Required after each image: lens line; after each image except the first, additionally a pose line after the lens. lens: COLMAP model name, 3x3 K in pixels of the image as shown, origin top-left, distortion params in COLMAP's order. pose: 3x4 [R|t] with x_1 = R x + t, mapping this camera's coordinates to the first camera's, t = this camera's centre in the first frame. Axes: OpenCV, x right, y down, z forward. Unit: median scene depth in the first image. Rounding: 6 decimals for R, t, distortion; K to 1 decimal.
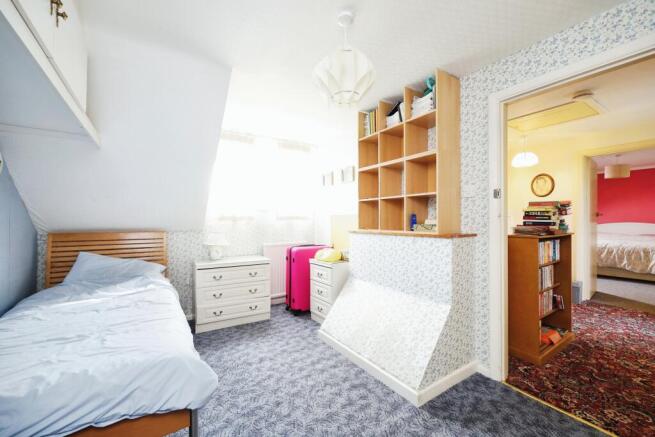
lens RADIAL K [[264.6, 0, 330.4], [0, 264.6, 219.6], [0, 0, 1]] dist [-0.001255, -0.000075]
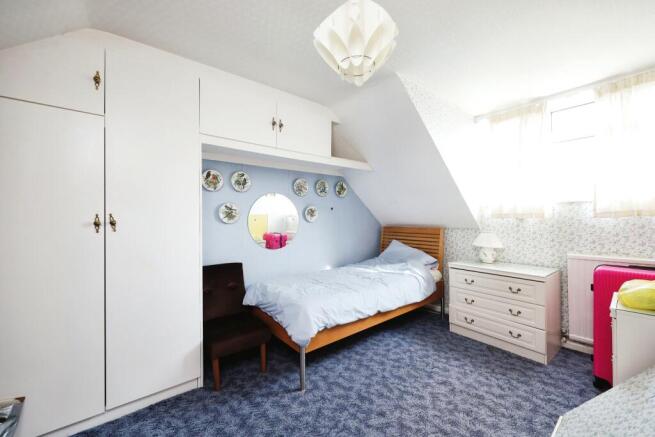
lens RADIAL K [[264.6, 0, 330.7], [0, 264.6, 216.9], [0, 0, 1]] dist [-0.001255, -0.000075]
pose [[0.091977, -0.005090, -0.995748, 0.488311], [0.008584, 0.999954, -0.004319, -0.002495], [0.995724, -0.008150, 0.092016, 0.496173]]
